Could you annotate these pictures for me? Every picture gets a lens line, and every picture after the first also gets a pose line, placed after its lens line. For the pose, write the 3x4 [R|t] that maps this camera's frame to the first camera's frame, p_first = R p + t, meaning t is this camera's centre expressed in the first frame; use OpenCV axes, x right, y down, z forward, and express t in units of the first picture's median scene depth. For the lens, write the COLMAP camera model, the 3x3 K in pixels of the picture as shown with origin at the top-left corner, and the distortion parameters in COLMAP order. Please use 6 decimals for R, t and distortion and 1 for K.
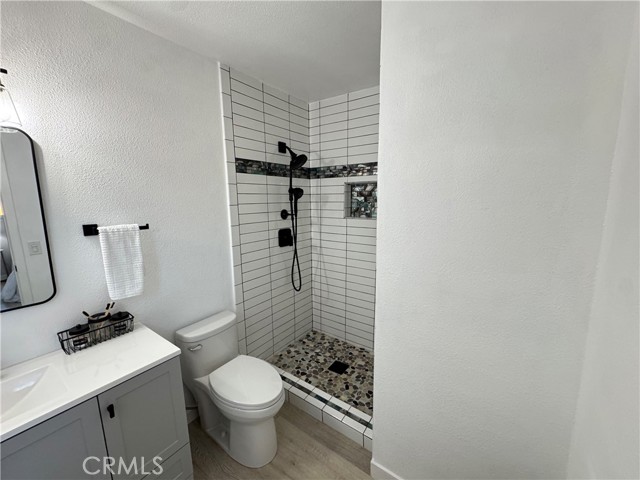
lens RADIAL K [[256.2, 0, 319.4], [0, 256.2, 239.1], [0, 0, 1]] dist [-0.000295, 0.000197]
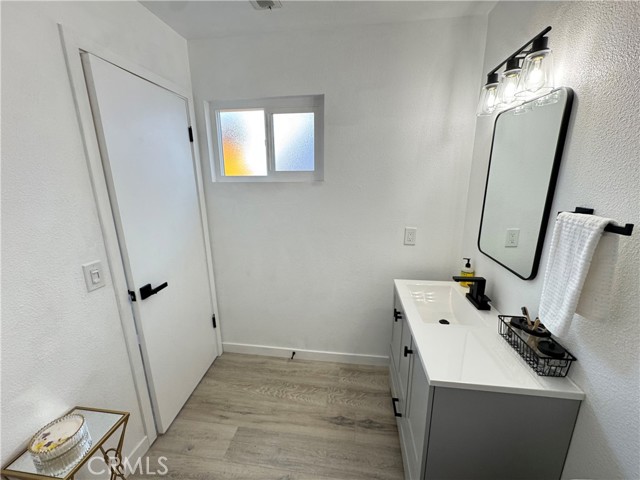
lens RADIAL K [[256.2, 0, 319.4], [0, 256.2, 239.1], [0, 0, 1]] dist [-0.000295, 0.000197]
pose [[-0.885184, 0.127691, -0.447376, 0.008449], [-0.058838, 0.923152, 0.379906, -0.109956], [0.461506, 0.362609, -0.809646, 0.710132]]
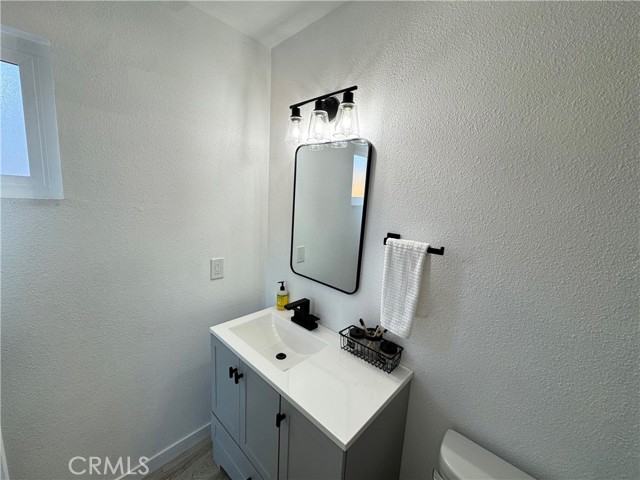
lens RADIAL K [[256.2, 0, 319.4], [0, 256.2, 239.1], [0, 0, 1]] dist [-0.000295, 0.000197]
pose [[-0.138317, 0.160224, -0.977342, -0.001819], [-0.216284, 0.958121, 0.187682, -0.084143], [0.966483, 0.237343, -0.097870, 0.480498]]
